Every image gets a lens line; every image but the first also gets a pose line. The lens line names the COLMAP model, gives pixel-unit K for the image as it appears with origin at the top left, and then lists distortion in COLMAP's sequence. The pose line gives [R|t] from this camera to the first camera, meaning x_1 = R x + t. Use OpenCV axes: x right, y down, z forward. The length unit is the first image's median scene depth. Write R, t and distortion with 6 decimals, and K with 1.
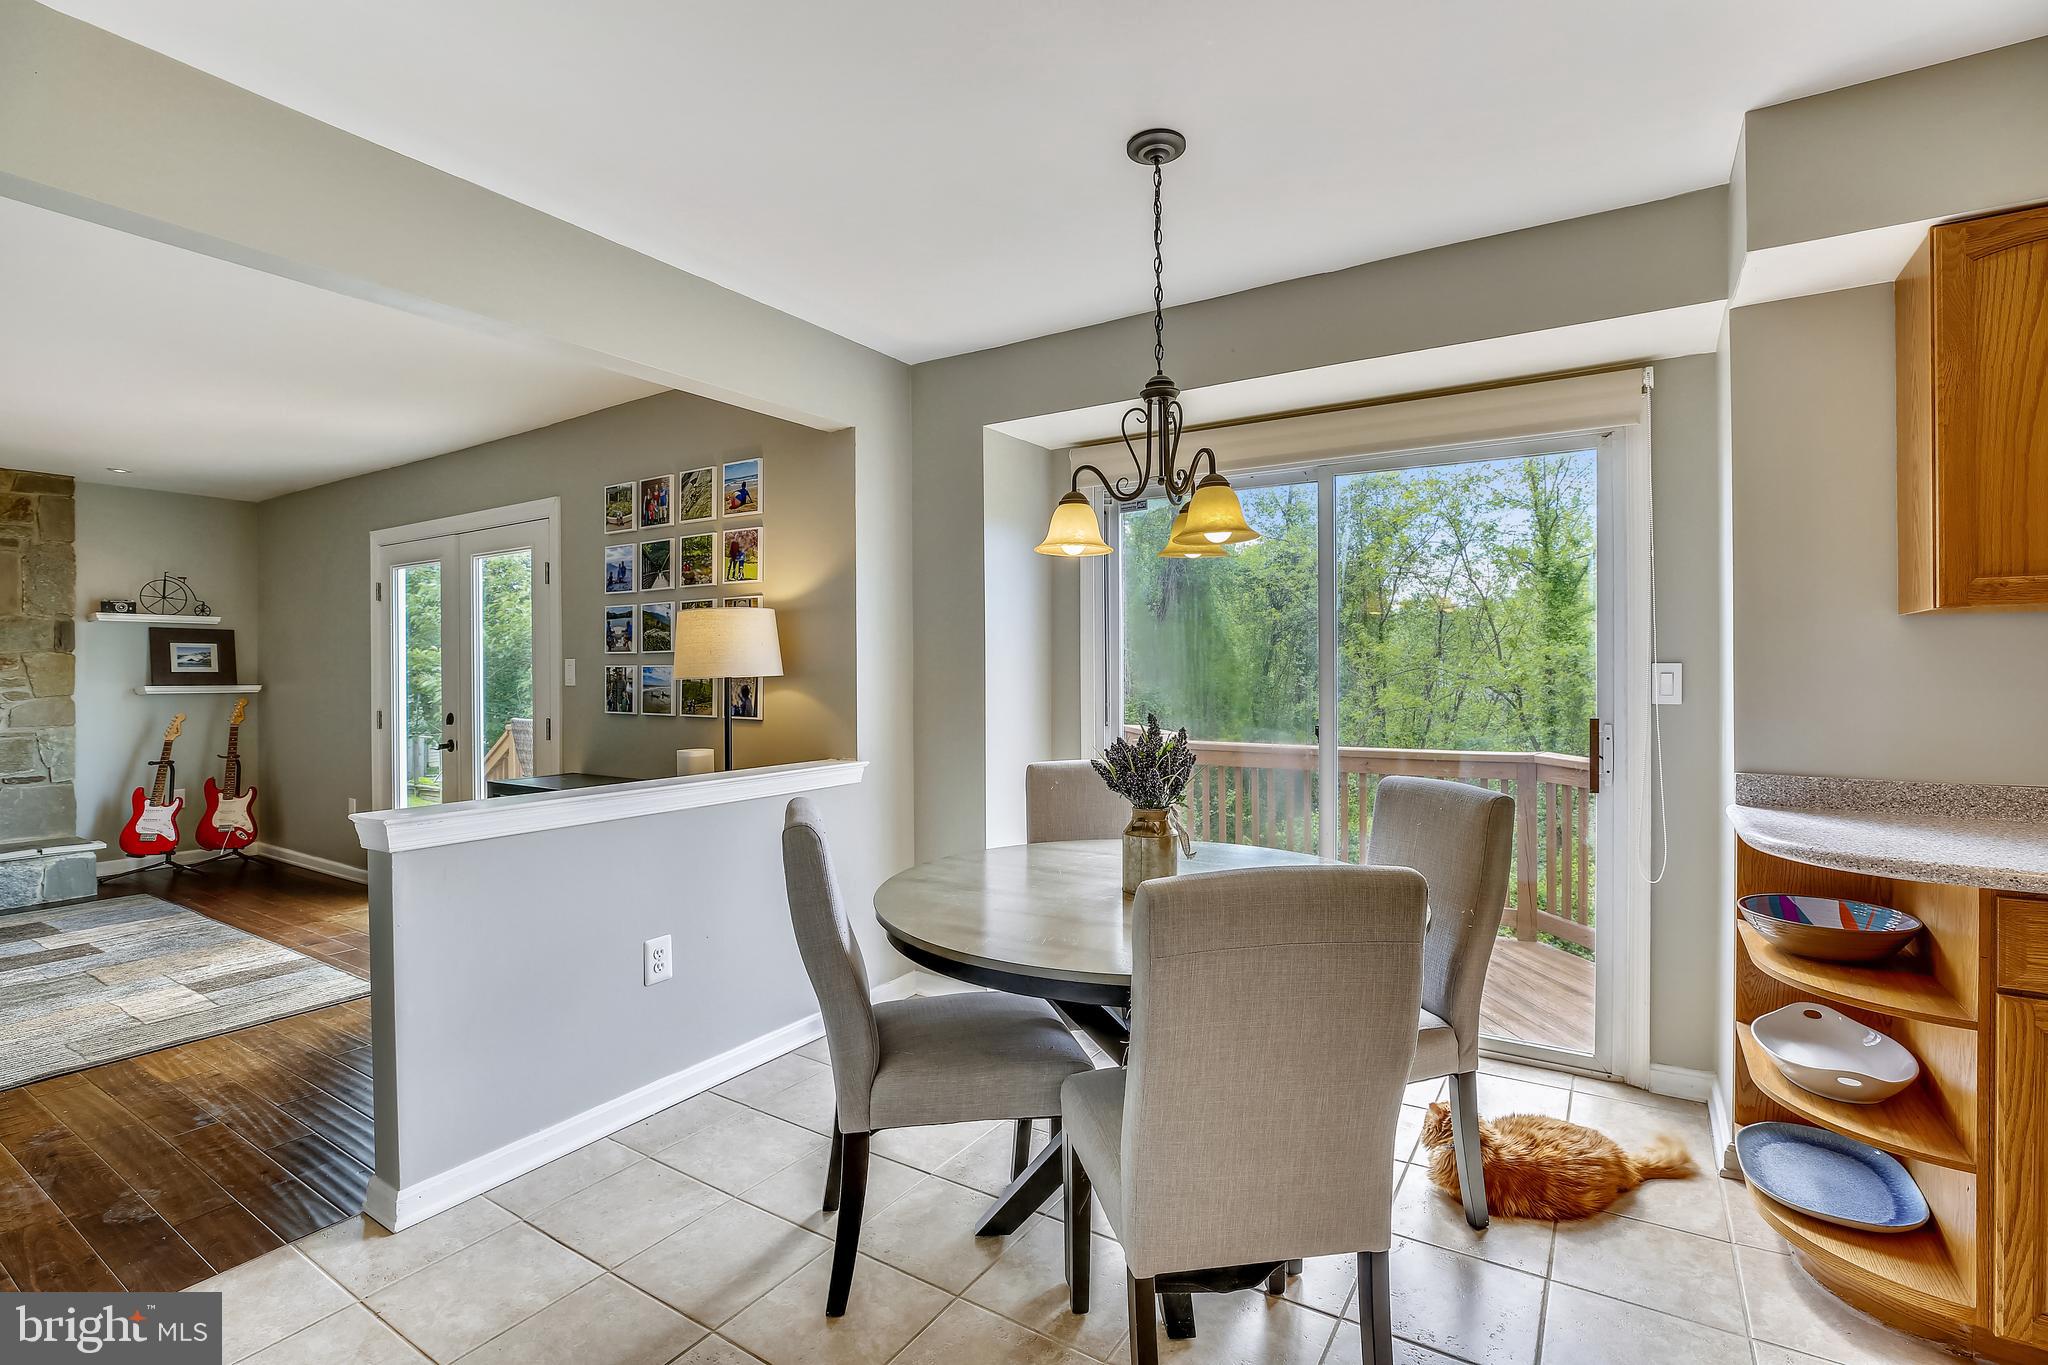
lens RADIAL K [[936.0, 0, 1025.5], [0, 936.0, 670.9], [0, 0, 1]] dist [-0.033080, 0.013566]
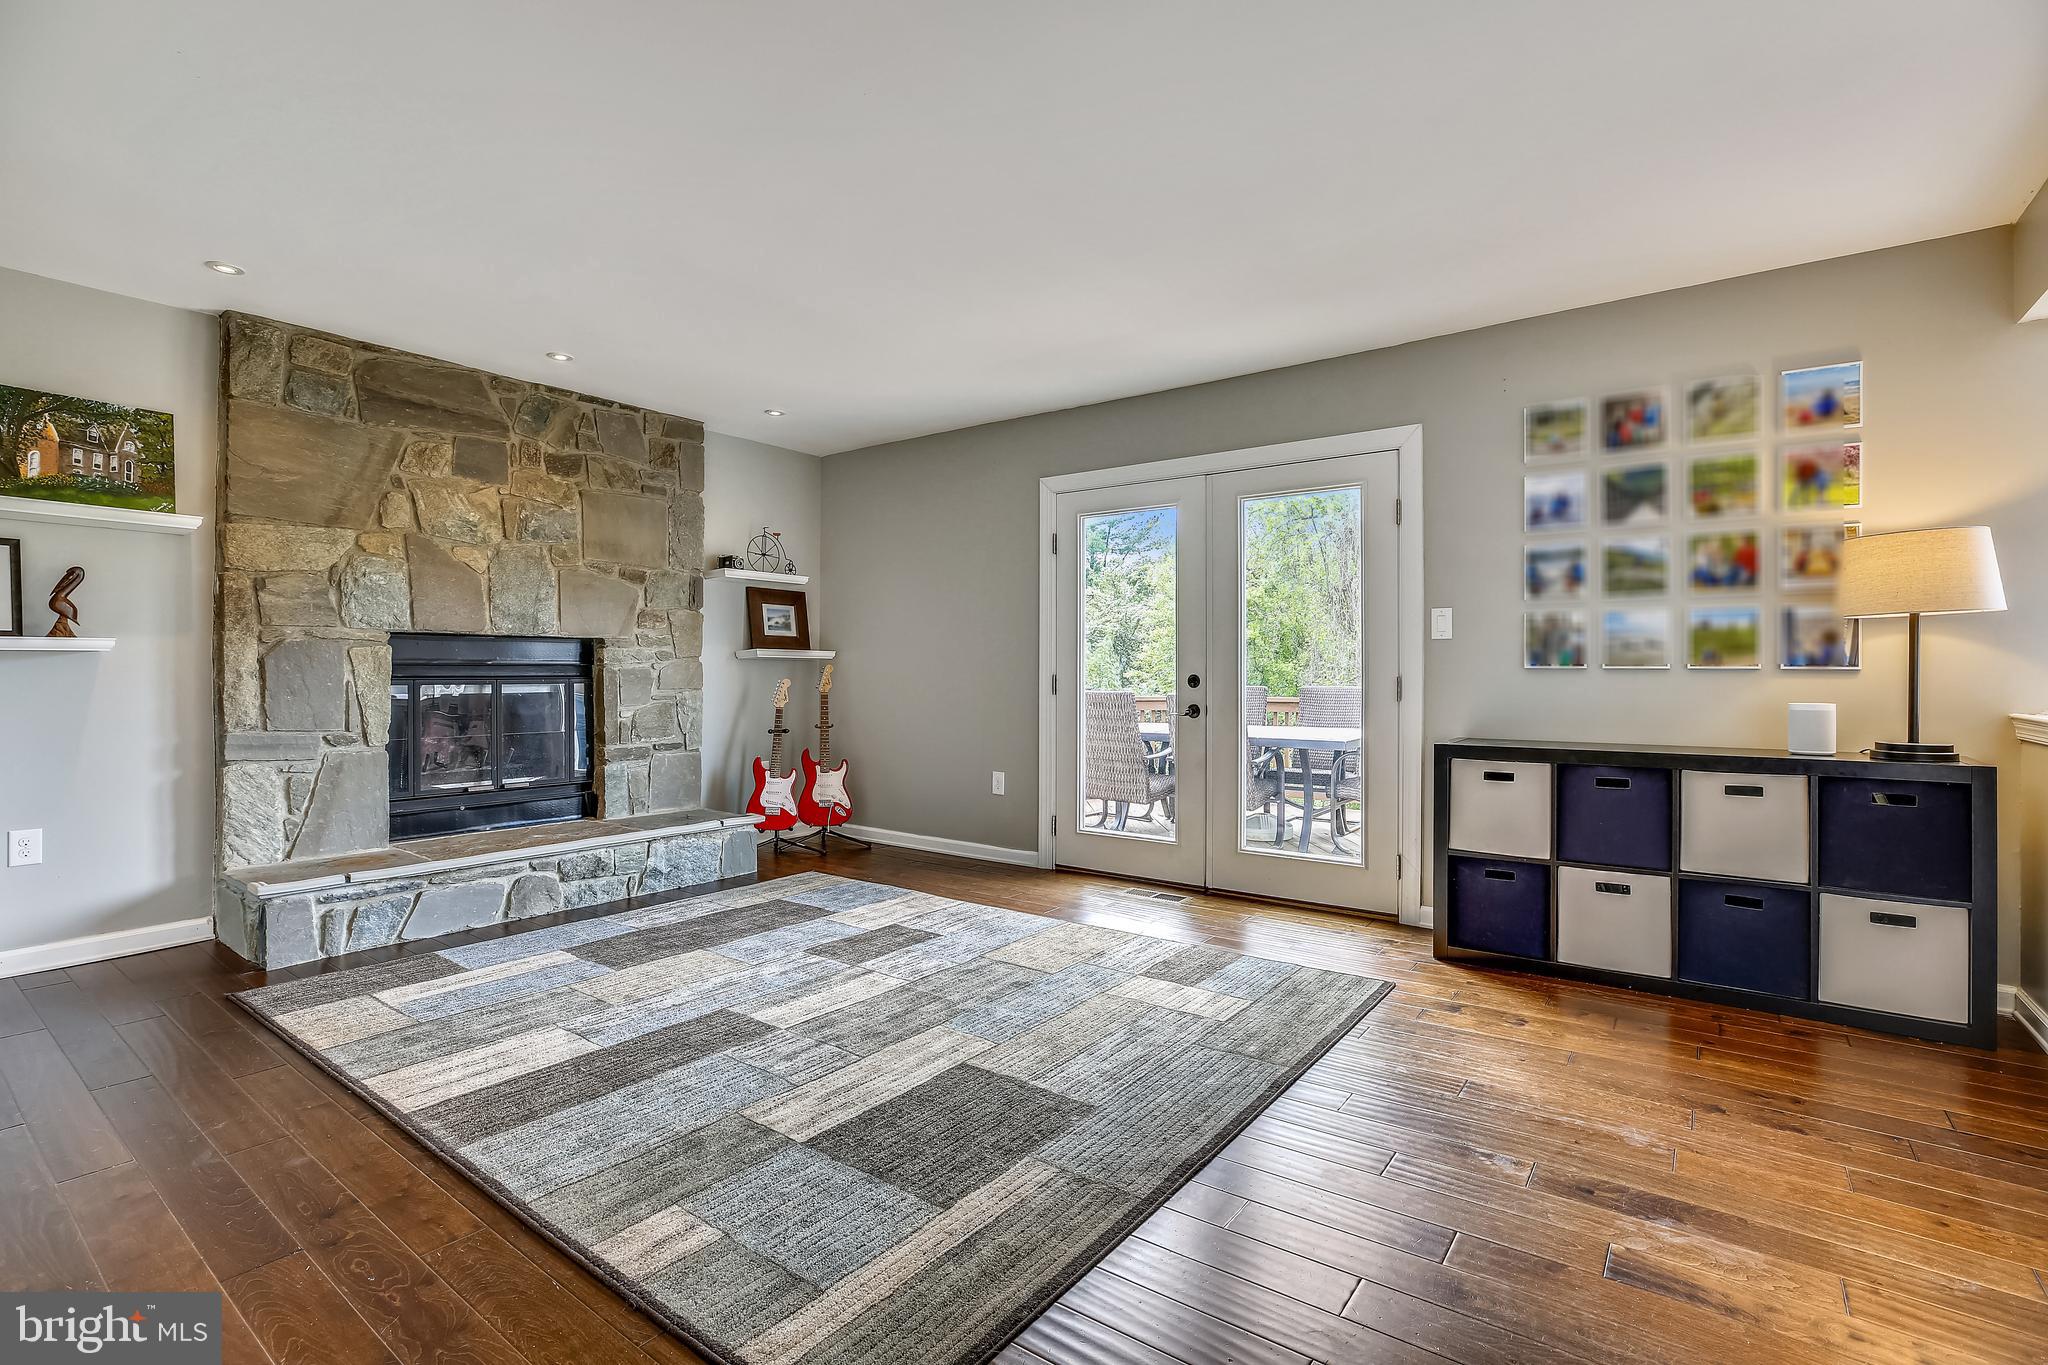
lens RADIAL K [[936.0, 0, 1025.5], [0, 936.0, 670.9], [0, 0, 1]] dist [-0.033080, 0.013566]
pose [[0.997567, 0.008298, -0.069214, -0.656333], [-0.008398, 0.999964, -0.001156, 0.039856], [0.069202, 0.001735, 0.997601, 0.080373]]
